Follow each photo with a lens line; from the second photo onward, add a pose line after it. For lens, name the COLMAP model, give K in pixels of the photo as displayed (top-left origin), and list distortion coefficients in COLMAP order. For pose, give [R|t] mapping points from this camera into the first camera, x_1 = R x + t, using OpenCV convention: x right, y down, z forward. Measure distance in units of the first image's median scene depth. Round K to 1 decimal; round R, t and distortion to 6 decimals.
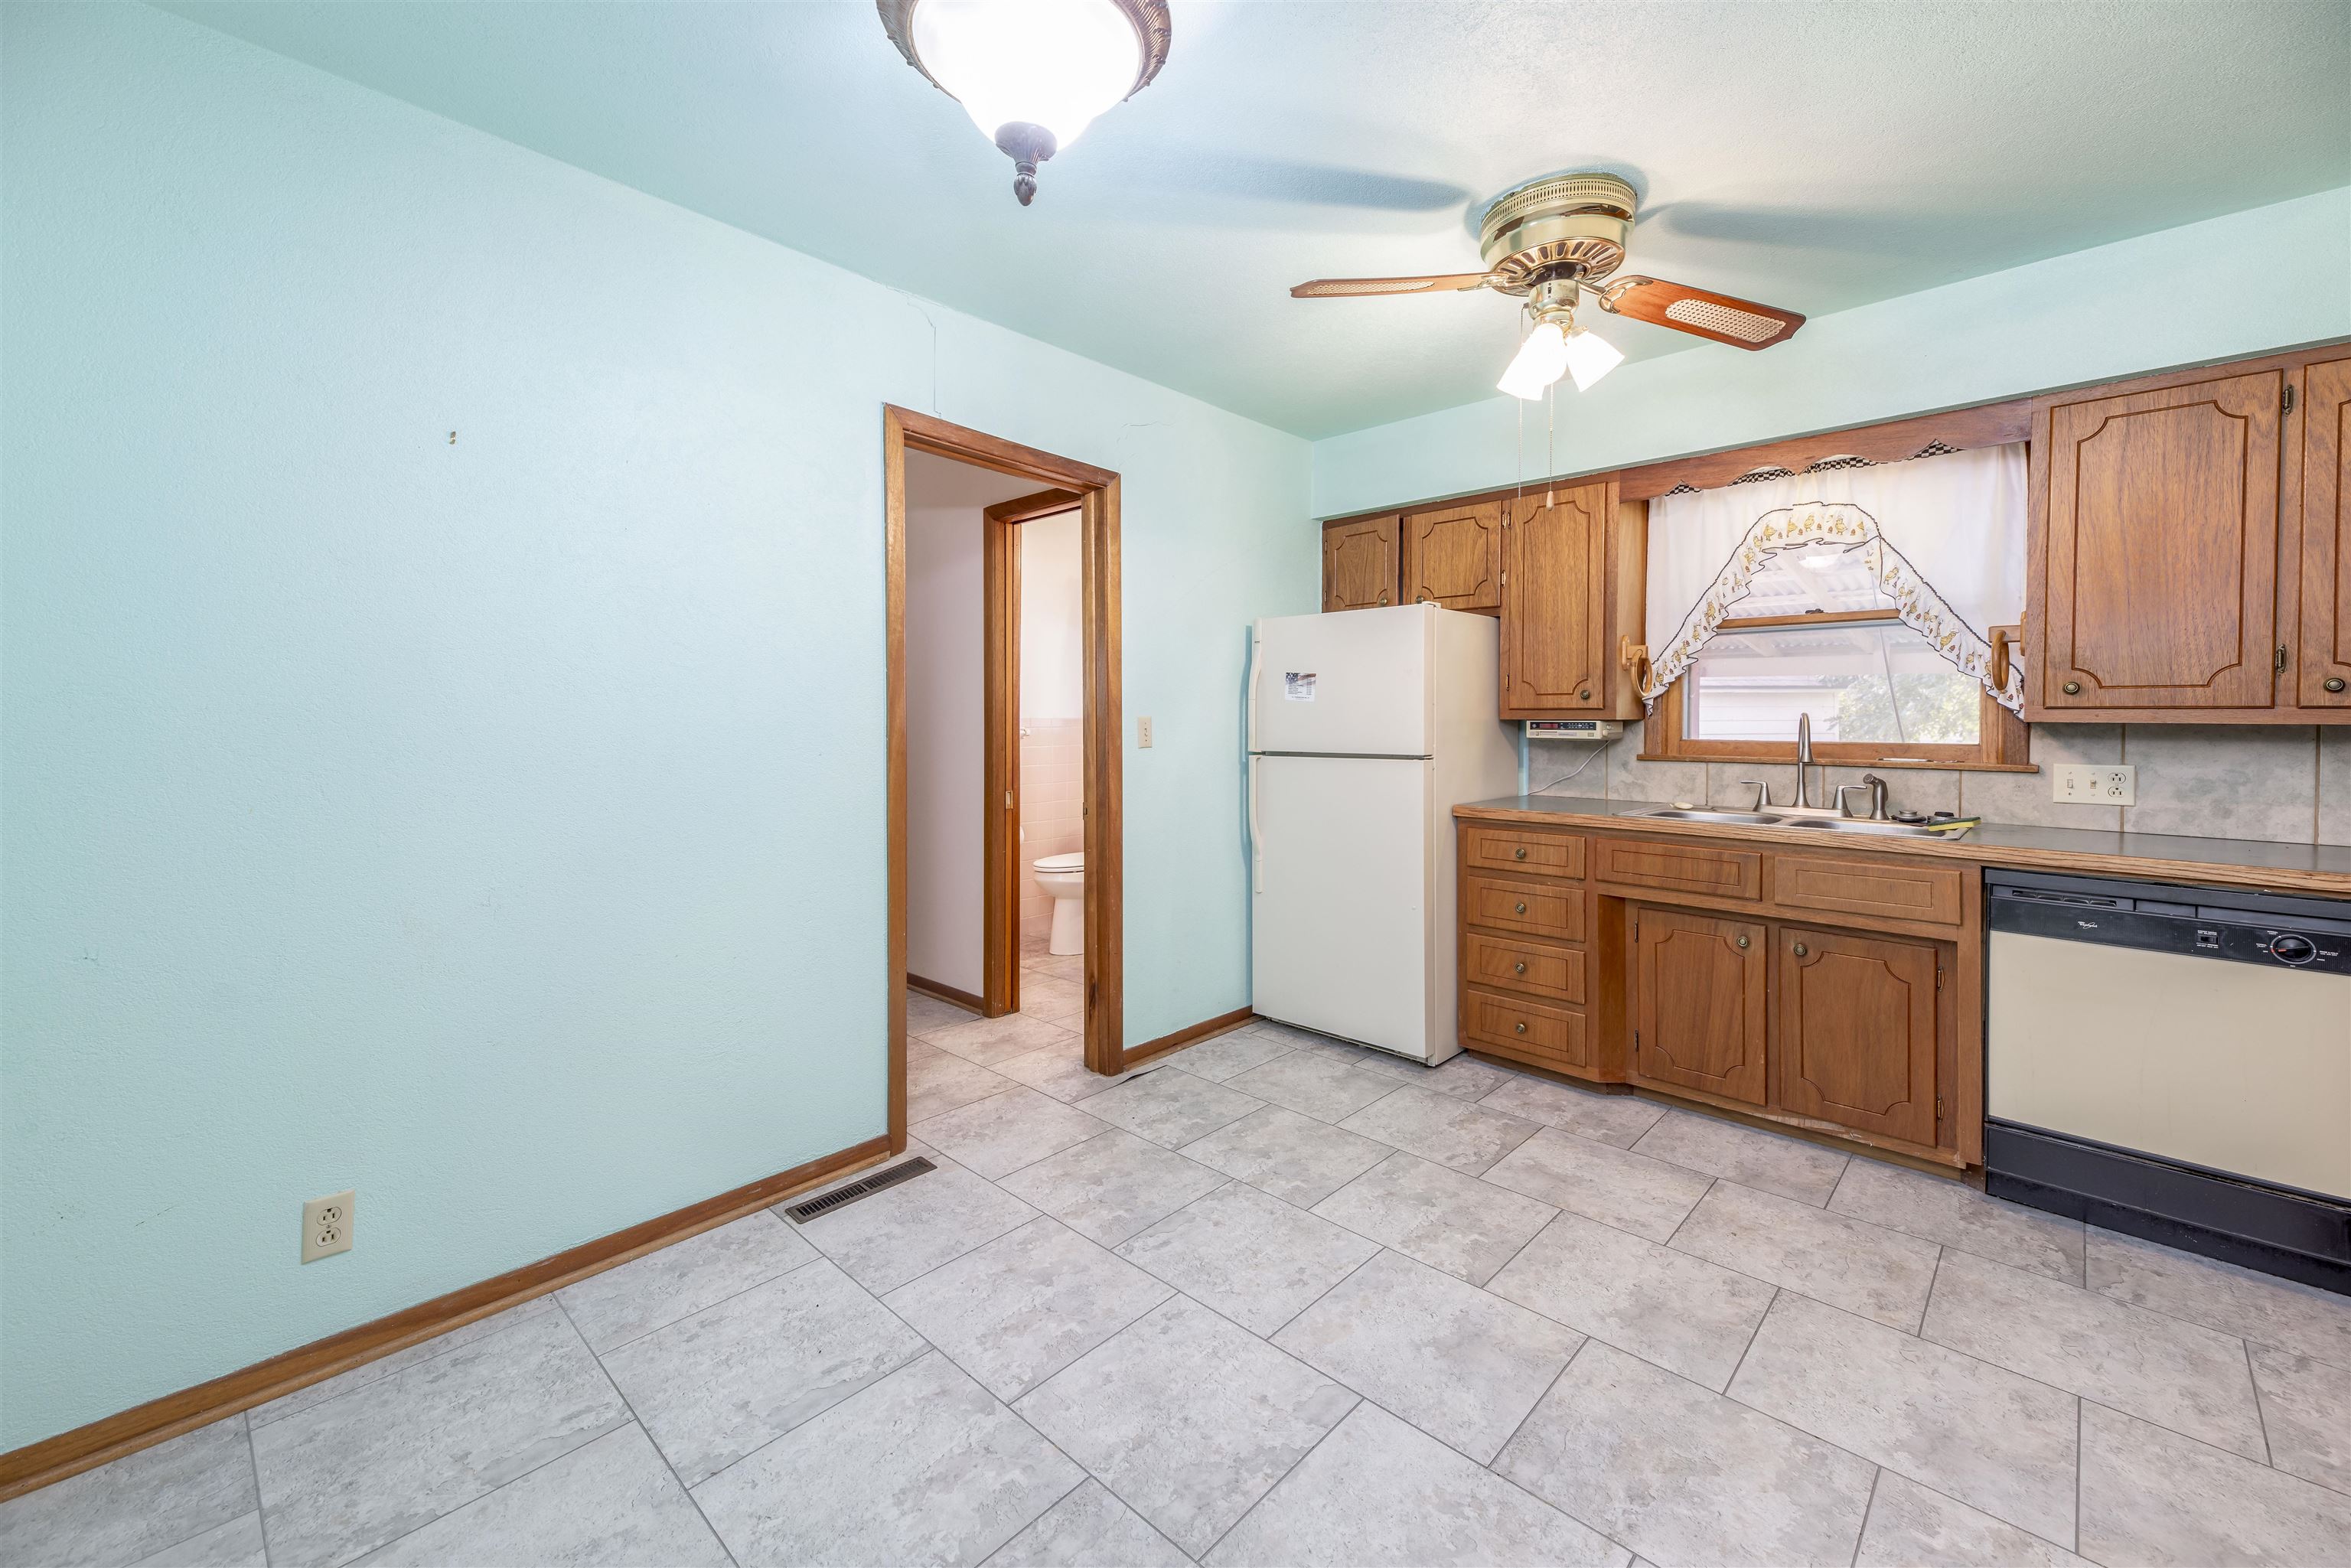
lens RADIAL K [[946.1, 0, 1172.6], [0, 946.1, 737.6], [0, 0, 1]] dist [0.039500, -0.009357]
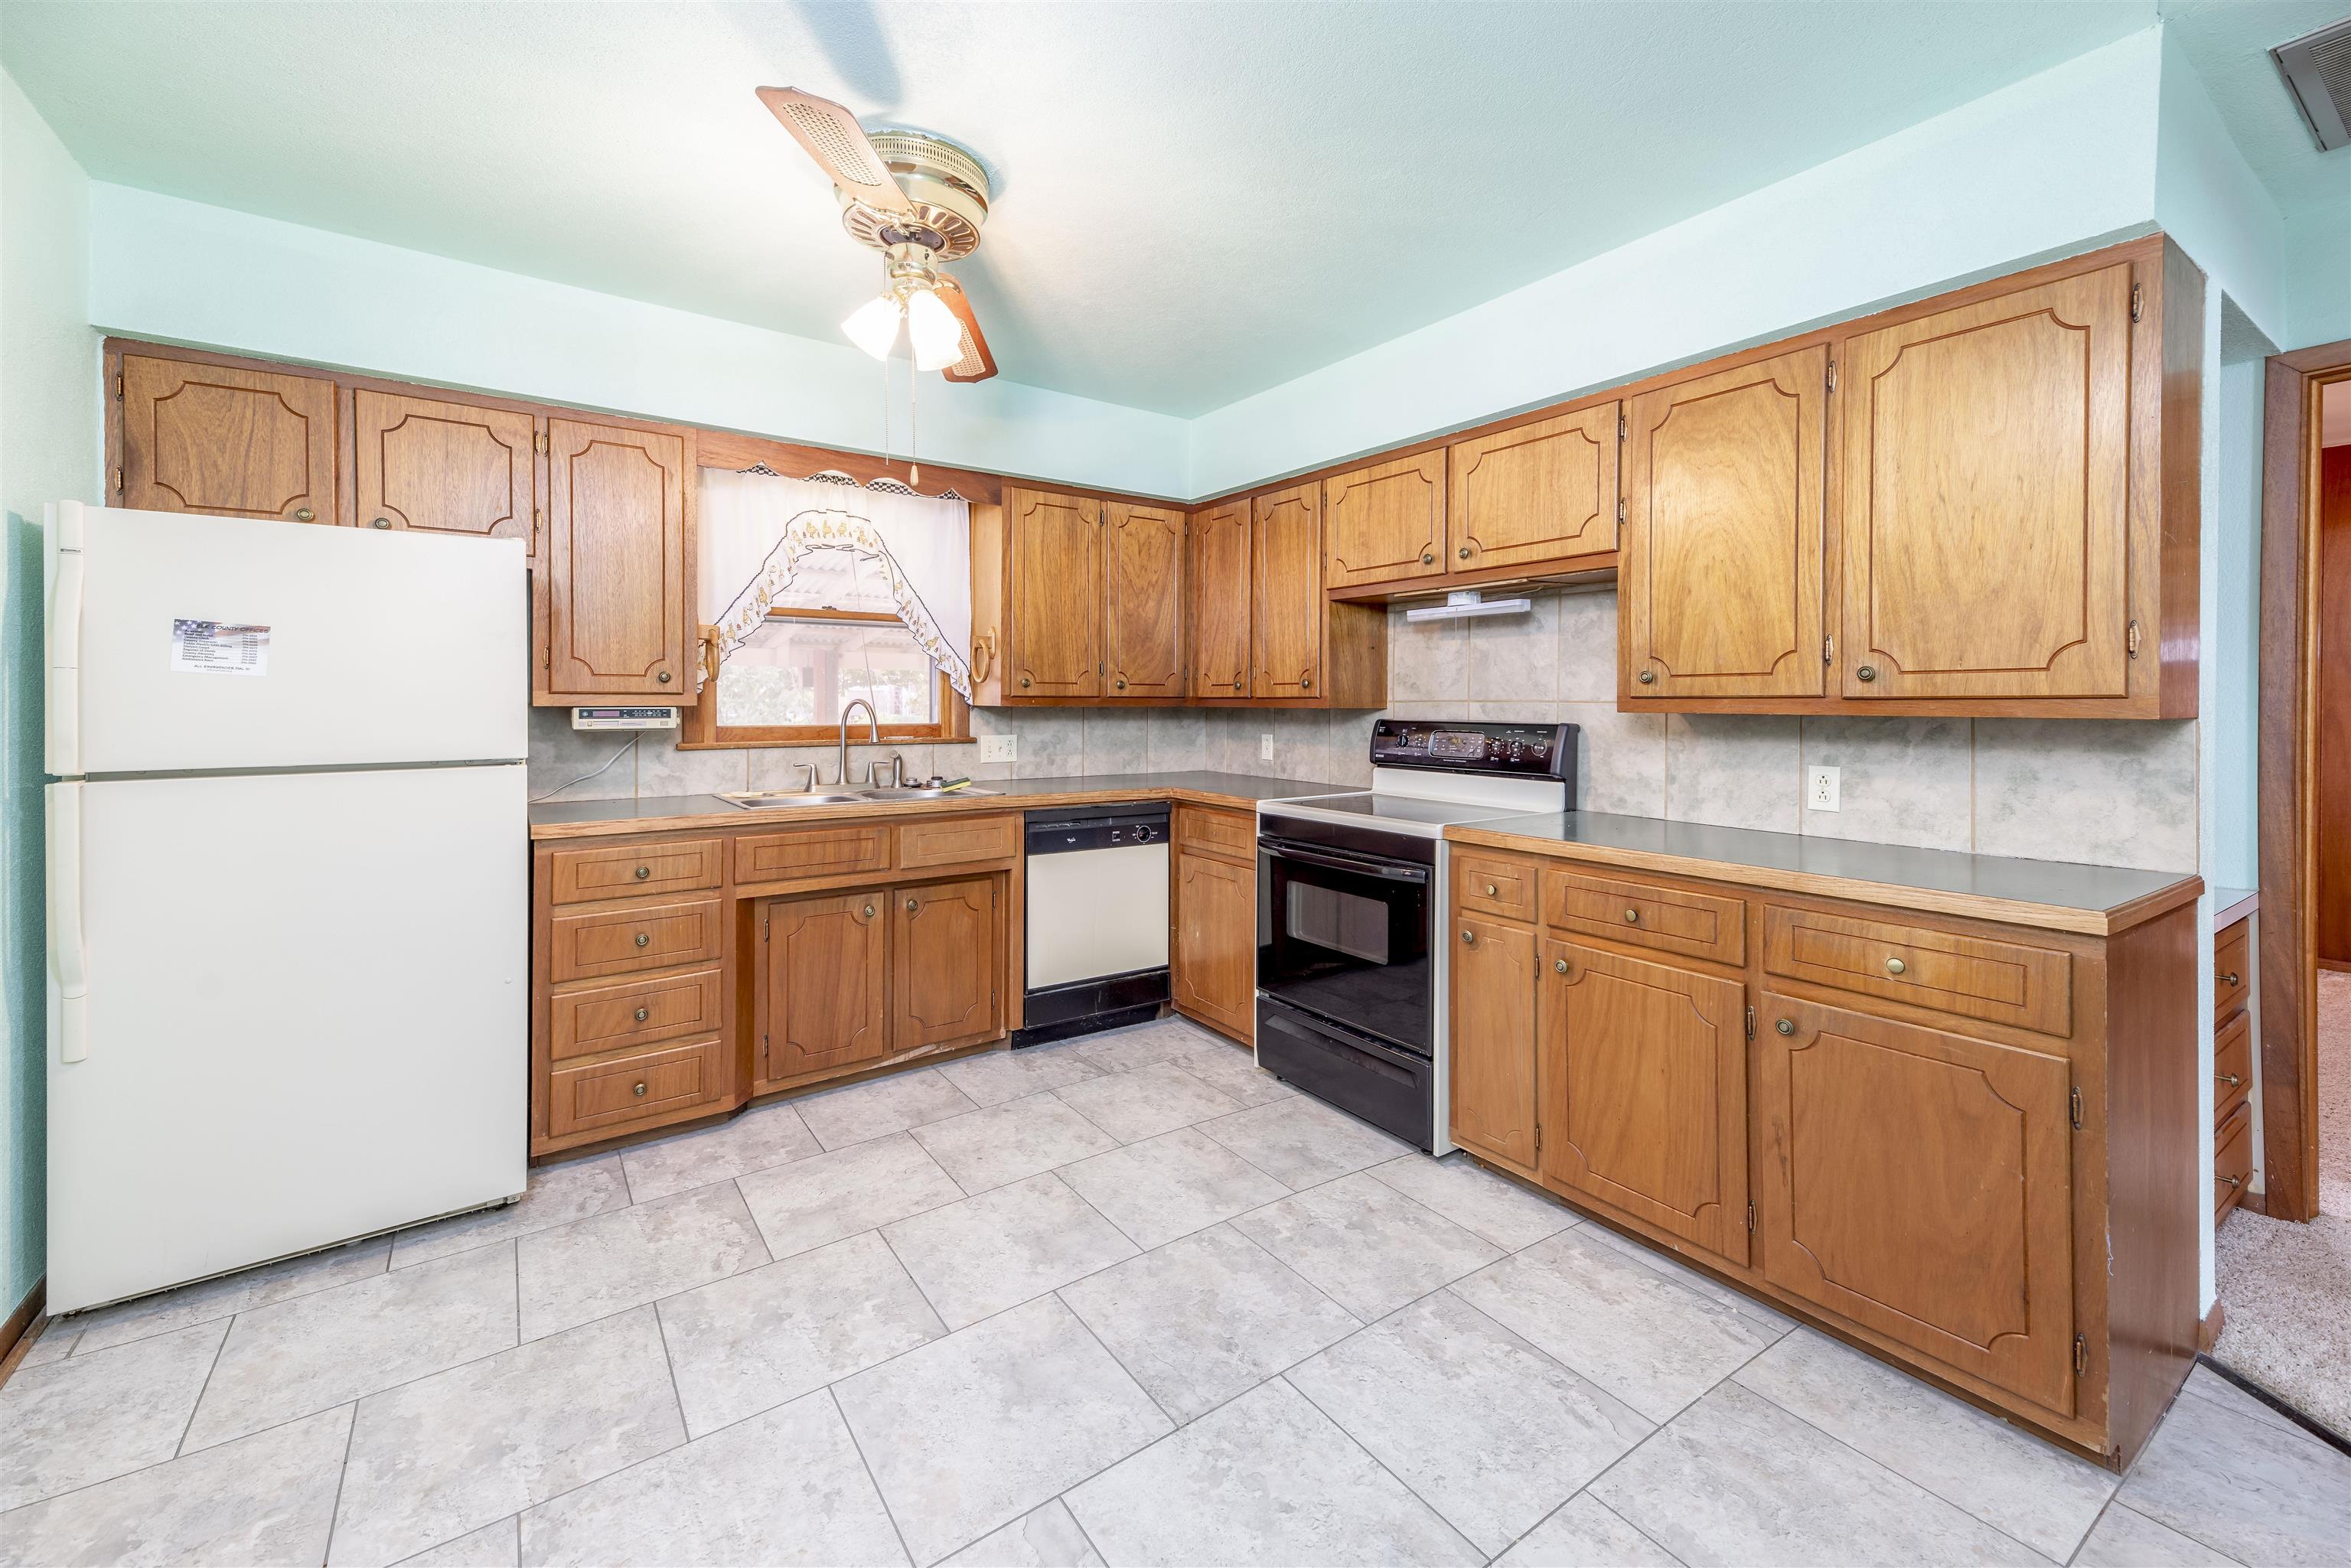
lens RADIAL K [[953.7, 0, 1168.8], [0, 953.7, 713.0], [0, 0, 1]] dist [0.049529, -0.012029]
pose [[0.202428, -0.012383, 0.979219, -0.397233], [0.021898, 0.999727, 0.008115, -0.011662], [-0.979052, 0.019800, 0.202644, 0.449889]]
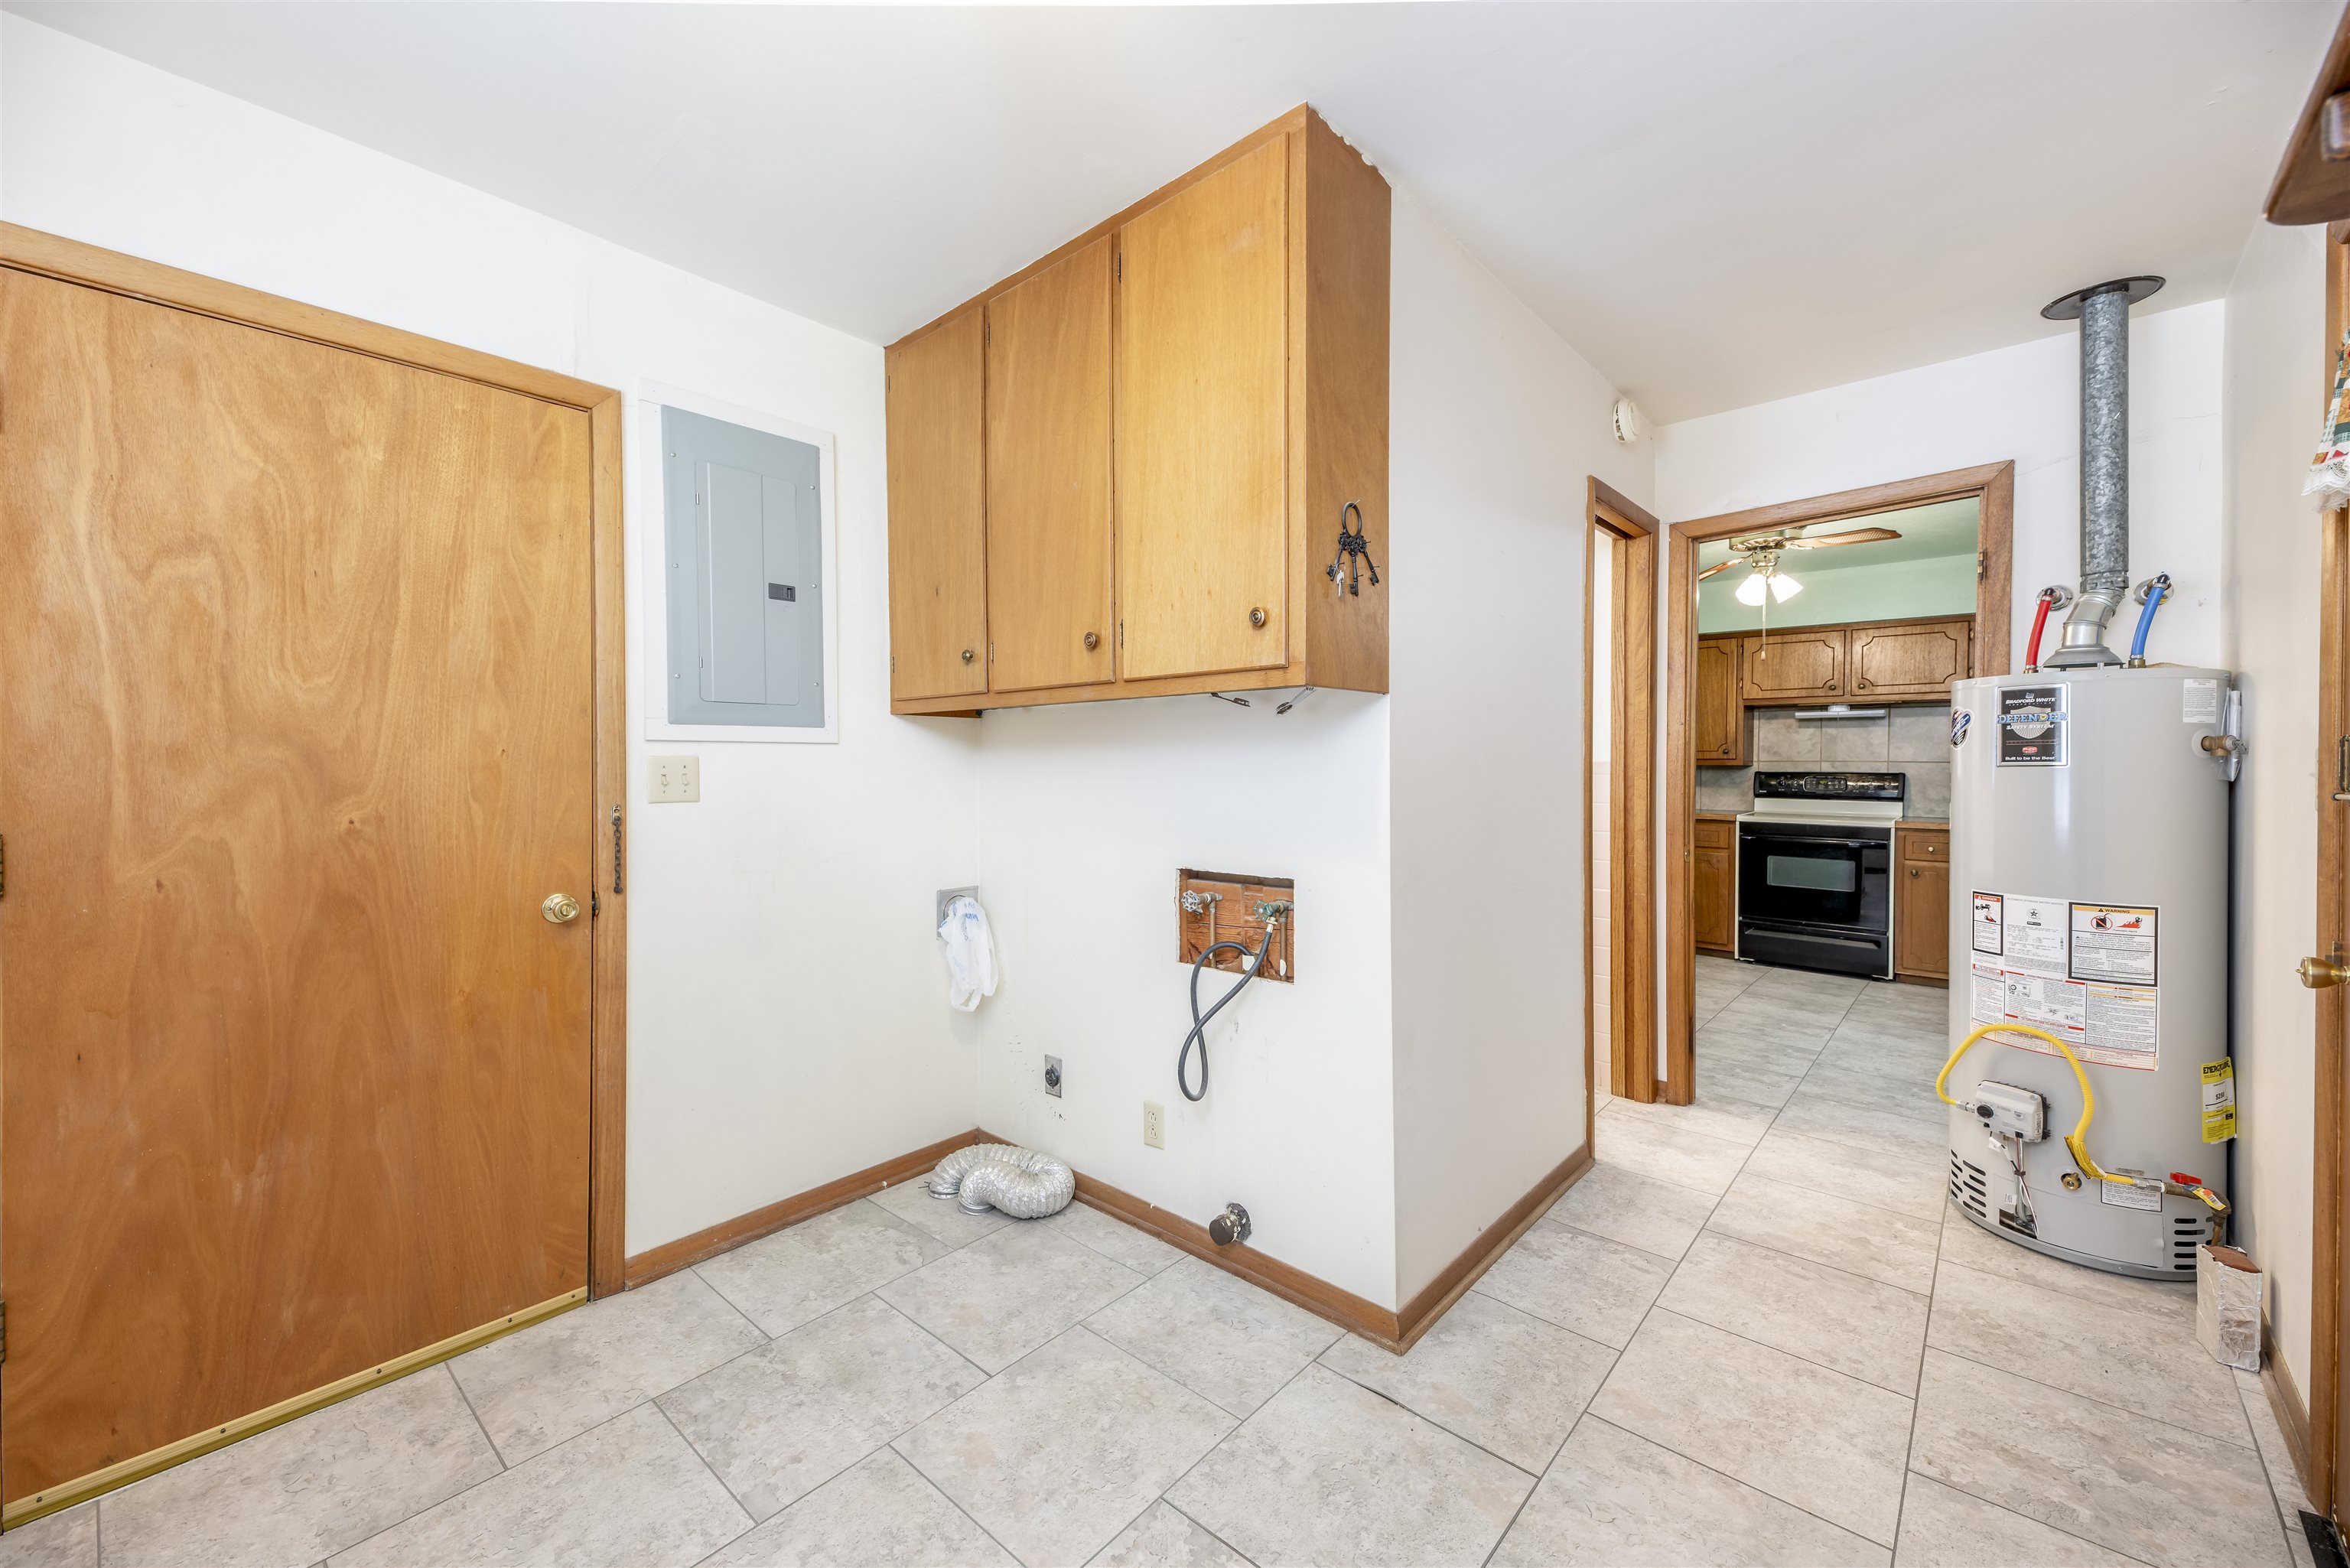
lens RADIAL K [[939.5, 0, 1137.1], [0, 939.5, 783.6], [0, 0, 1]] dist [0.008738, -0.000084]
pose [[-0.015413, -0.026590, 0.999528, -1.323503], [0.019119, 0.999456, 0.026883, -0.046364], [-0.999698, 0.019525, -0.014896, 1.951327]]
